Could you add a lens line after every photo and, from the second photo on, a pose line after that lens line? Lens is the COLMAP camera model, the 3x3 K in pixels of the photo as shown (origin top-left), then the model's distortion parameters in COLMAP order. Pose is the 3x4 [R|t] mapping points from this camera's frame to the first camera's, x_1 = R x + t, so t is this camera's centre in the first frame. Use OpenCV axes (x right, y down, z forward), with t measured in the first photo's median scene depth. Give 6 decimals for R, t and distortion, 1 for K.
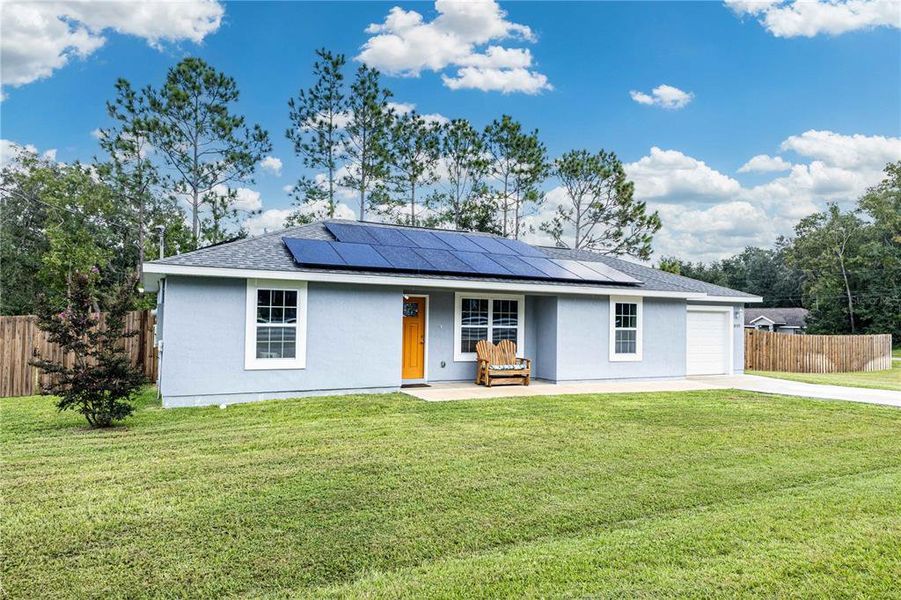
lens RADIAL K [[608.2, 0, 450.5], [0, 608.2, 300.0], [0, 0, 1]] dist [-0.005666, -0.002632]
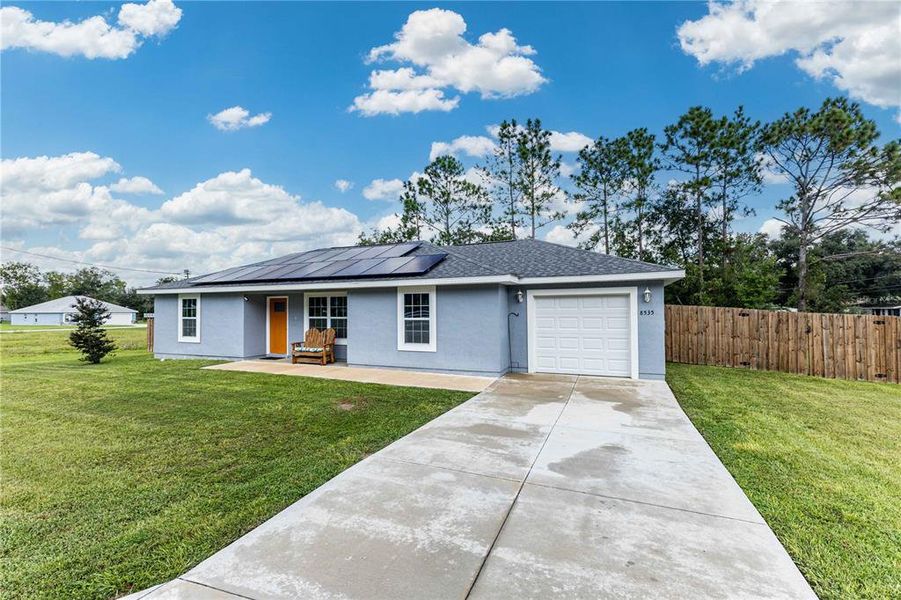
lens RADIAL K [[395.5, 0, 450.5], [0, 395.5, 300.0], [0, 0, 1]] dist [0.008812, -0.000470]
pose [[0.637040, -0.037750, -0.769906, 0.845212], [0.044417, 0.998938, -0.012228, 0.026975], [0.769550, -0.026407, 0.638041, 0.634563]]
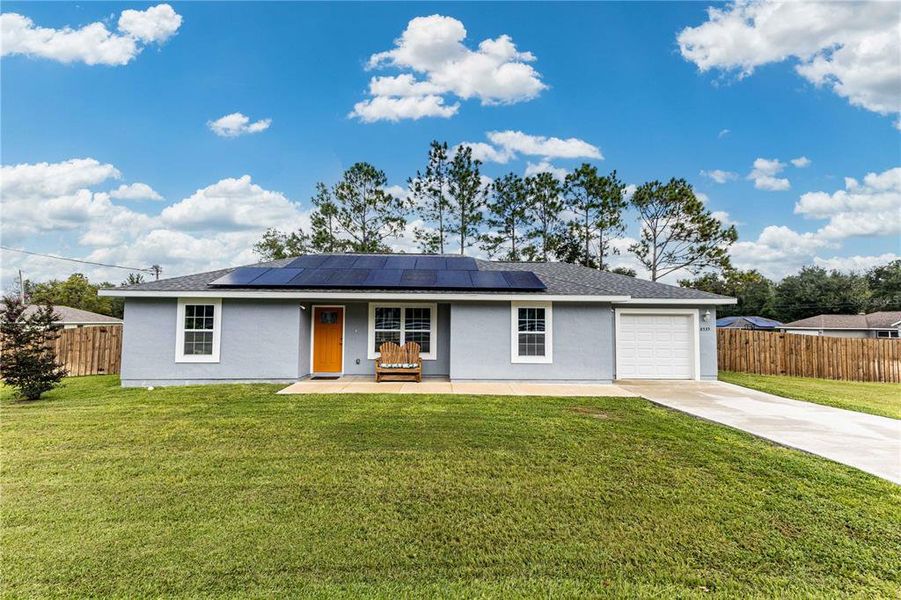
lens RADIAL K [[403.5, 0, 450.5], [0, 403.5, 300.0], [0, 0, 1]] dist [0.012308, 0.000197]
pose [[0.904402, -0.035453, -0.425206, 0.469078], [0.021810, 0.999080, -0.036915, 0.014021], [0.426124, 0.024112, 0.904344, 0.307460]]
